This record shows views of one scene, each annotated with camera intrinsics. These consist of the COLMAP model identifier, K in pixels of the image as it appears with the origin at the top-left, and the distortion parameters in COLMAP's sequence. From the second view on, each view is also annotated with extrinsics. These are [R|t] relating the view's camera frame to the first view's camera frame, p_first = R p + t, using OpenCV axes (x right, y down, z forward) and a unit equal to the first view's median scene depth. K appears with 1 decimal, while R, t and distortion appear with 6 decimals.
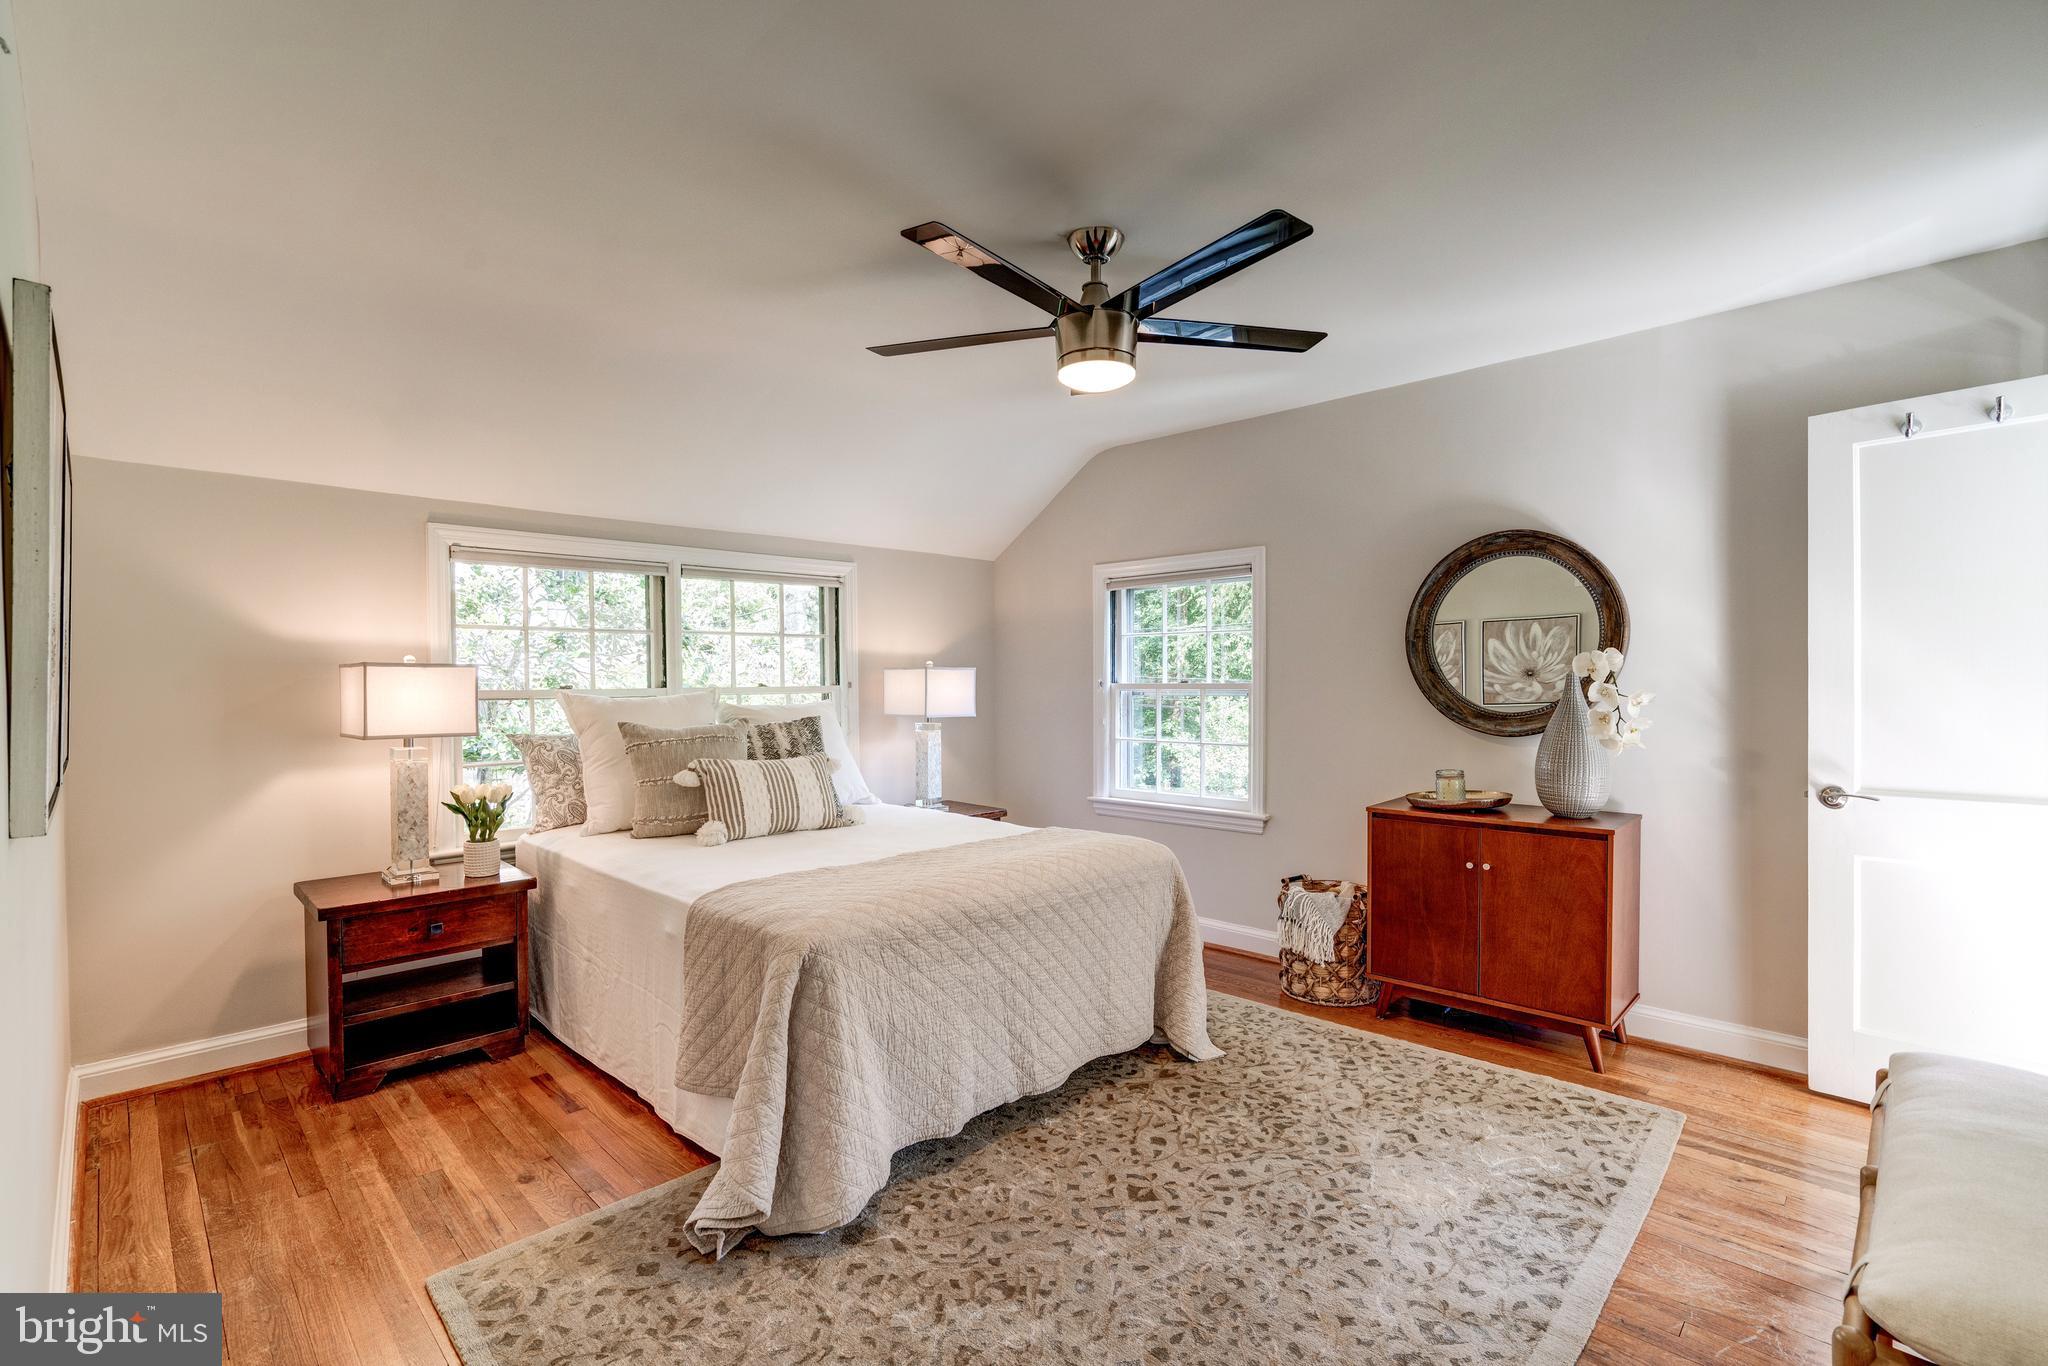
lens RADIAL K [[933.5, 0, 1022.3], [0, 933.5, 691.2], [0, 0, 1]] dist [-0.032795, 0.026367]
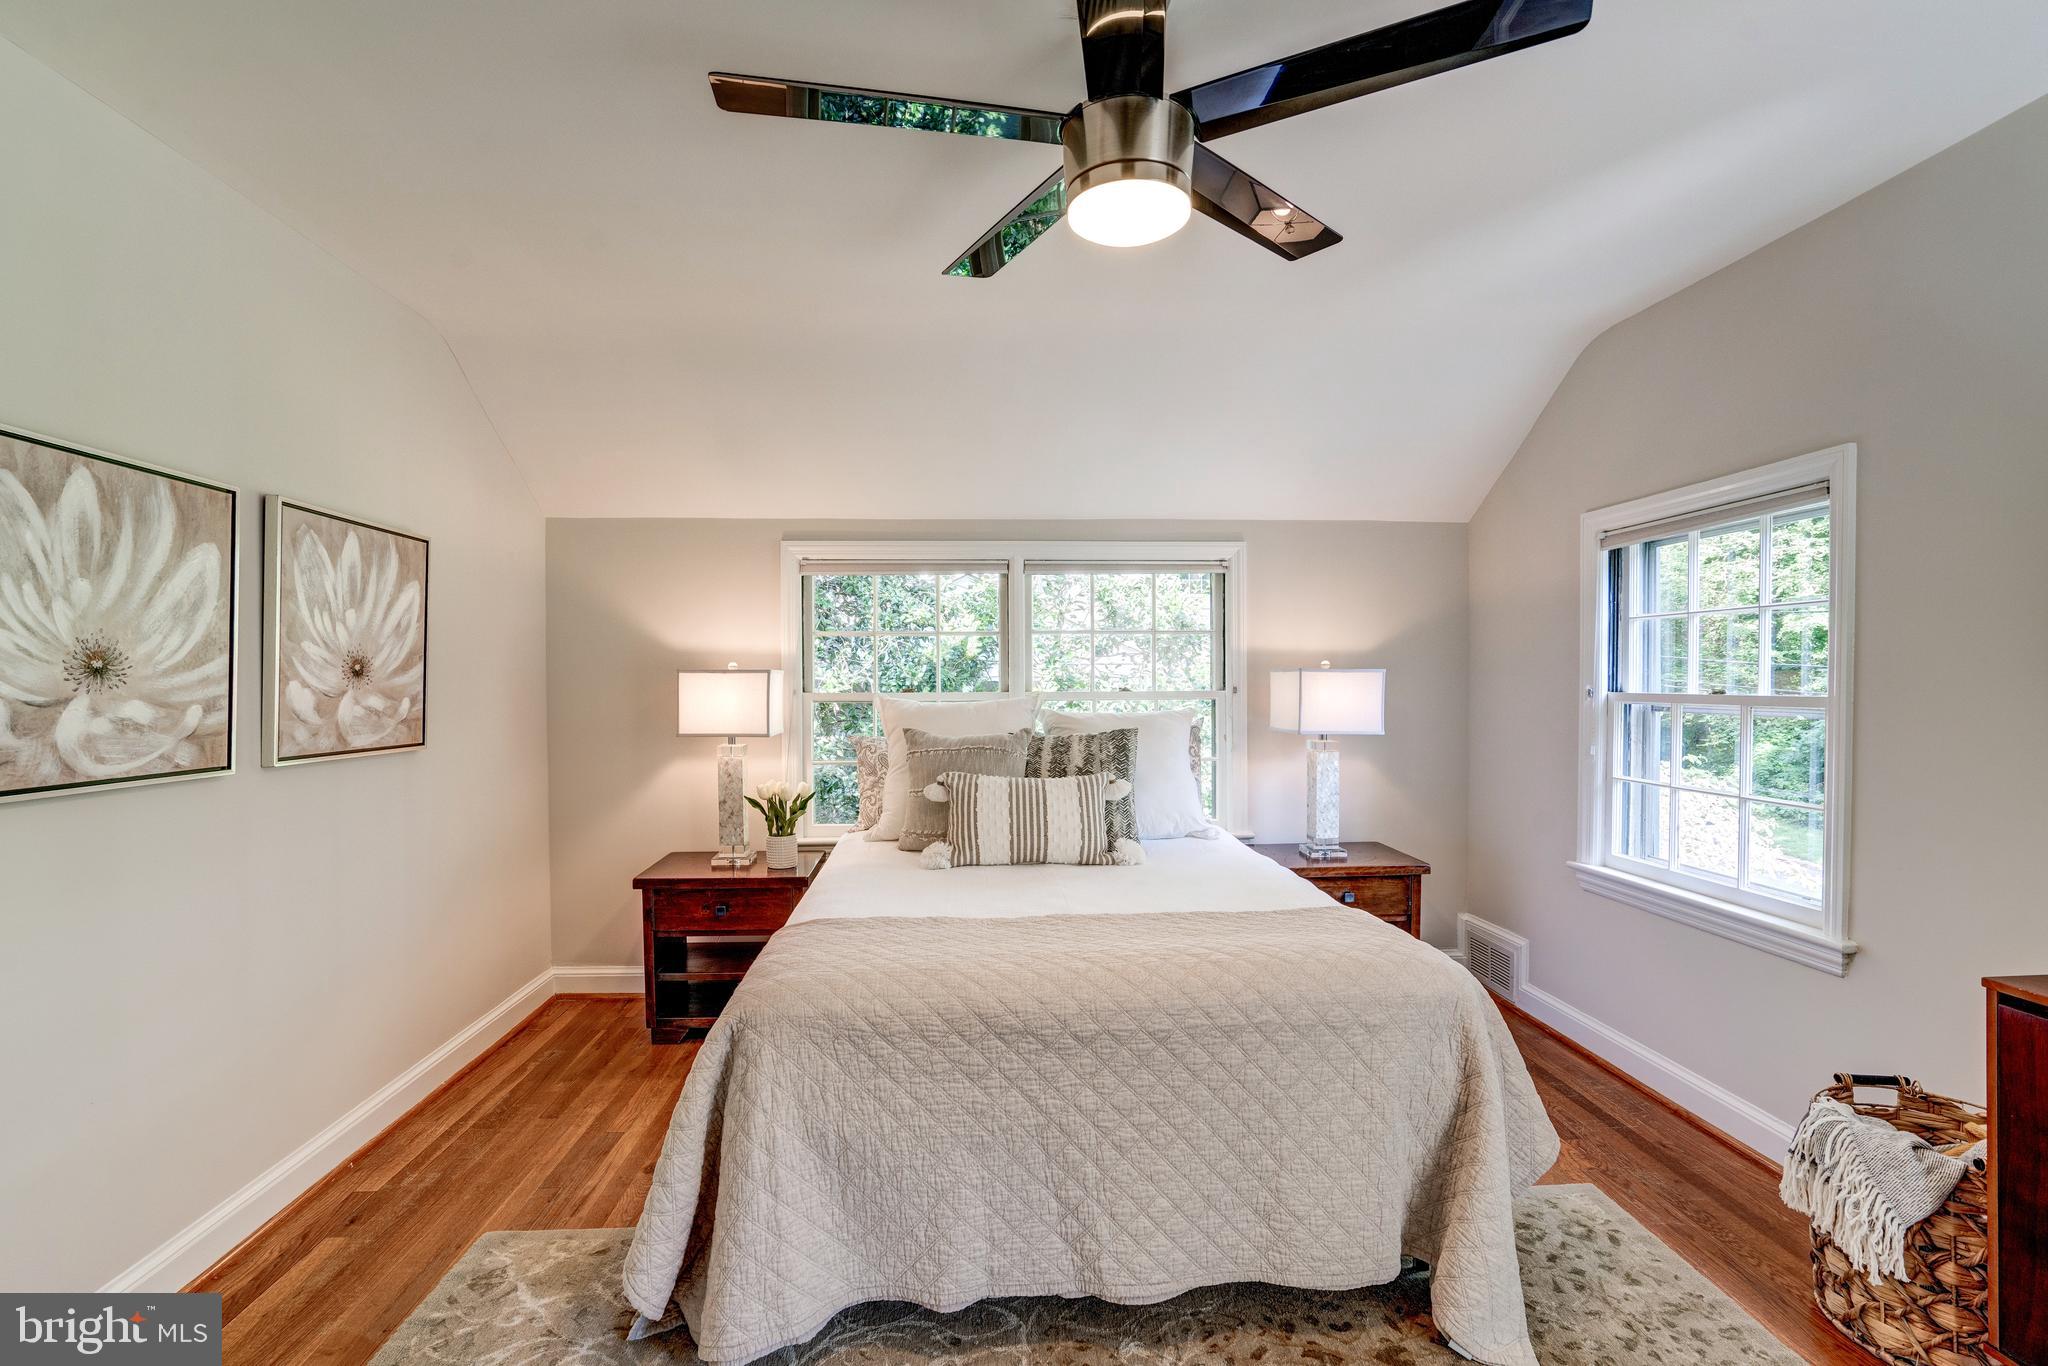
lens RADIAL K [[951.1, 0, 1016.2], [0, 951.1, 691.8], [0, 0, 1]] dist [-0.035807, 0.021991]
pose [[0.742918, 0.013085, -0.669255, 0.359122], [-0.009558, 0.999914, 0.008940, -0.016904], [0.669315, -0.000245, 0.742979, 0.374524]]
